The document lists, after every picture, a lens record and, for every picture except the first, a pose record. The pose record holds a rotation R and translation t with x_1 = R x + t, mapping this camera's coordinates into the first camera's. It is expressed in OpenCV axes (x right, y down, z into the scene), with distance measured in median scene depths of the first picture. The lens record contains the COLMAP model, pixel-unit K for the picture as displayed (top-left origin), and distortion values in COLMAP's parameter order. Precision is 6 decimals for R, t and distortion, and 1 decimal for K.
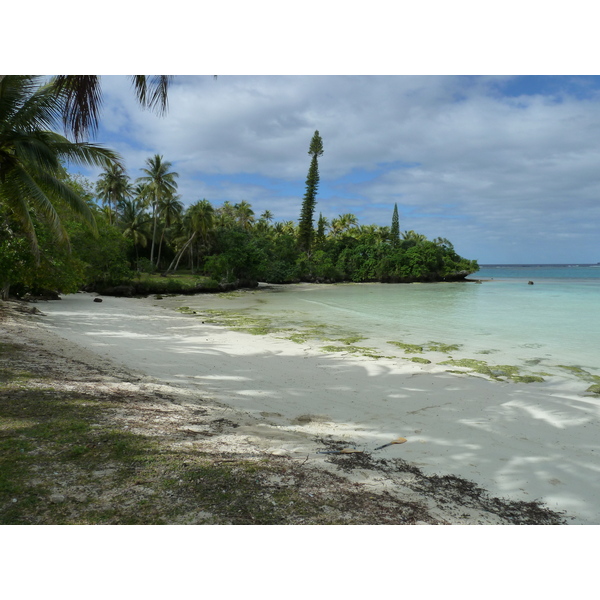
lens RADIAL K [[453.7, 0, 300.8], [0, 453.7, 300.0], [0, 0, 1]] dist [-0.015530, -0.002096]
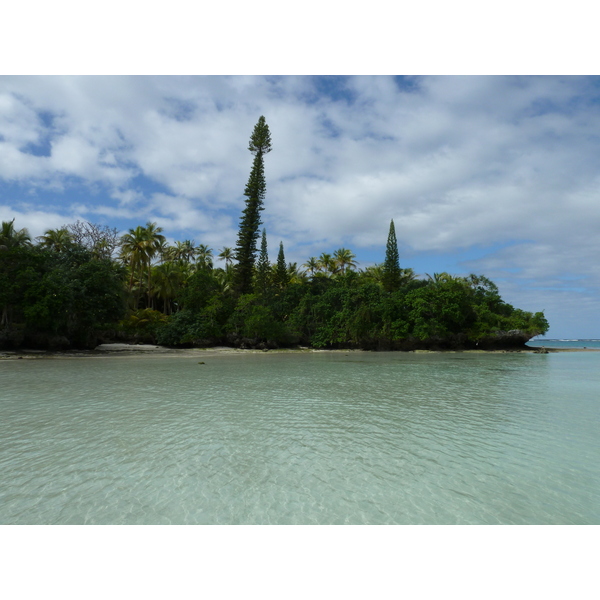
lens RADIAL K [[453.7, 0, 299.1], [0, 453.7, 300.5], [0, 0, 1]] dist [-0.015530, -0.002096]
pose [[0.977394, -0.008838, -0.211242, 0.222265], [-0.024936, 0.987334, -0.156686, -0.007502], [0.209952, 0.158411, 0.964793, 0.413589]]
